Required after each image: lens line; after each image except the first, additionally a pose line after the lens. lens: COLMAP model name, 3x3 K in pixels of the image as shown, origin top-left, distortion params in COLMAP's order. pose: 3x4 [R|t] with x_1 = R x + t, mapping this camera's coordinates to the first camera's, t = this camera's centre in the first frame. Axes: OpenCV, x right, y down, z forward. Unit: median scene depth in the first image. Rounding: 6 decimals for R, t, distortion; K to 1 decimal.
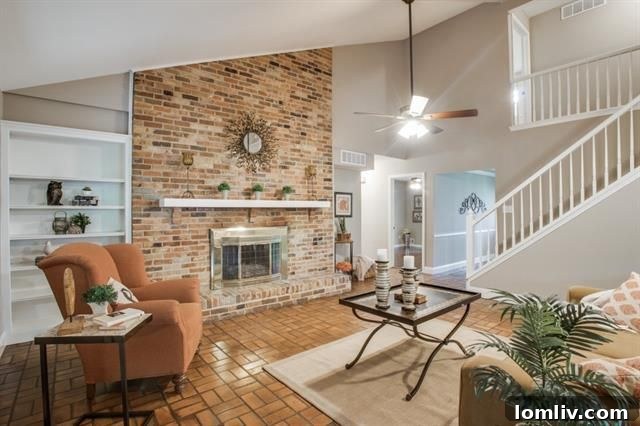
lens RADIAL K [[314.9, 0, 322.3], [0, 314.9, 212.2], [0, 0, 1]] dist [-0.089198, 0.025686]
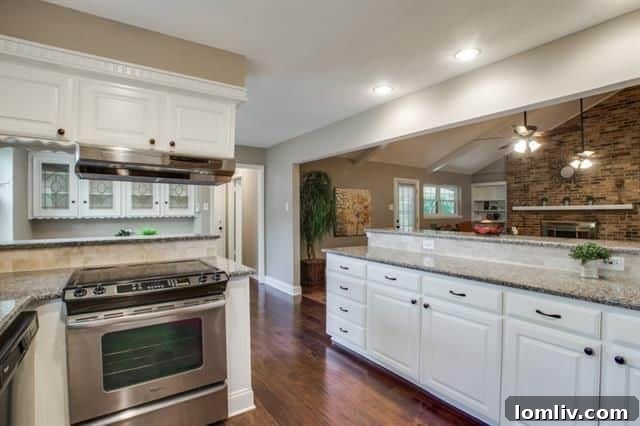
lens RADIAL K [[314.9, 0, 322.3], [0, 314.9, 212.2], [0, 0, 1]] dist [-0.089198, 0.025686]
pose [[-0.074611, 0.005818, -0.997196, 1.664908], [0.007346, 0.999959, 0.005284, -0.022122], [0.997186, -0.006931, -0.074651, -0.251483]]
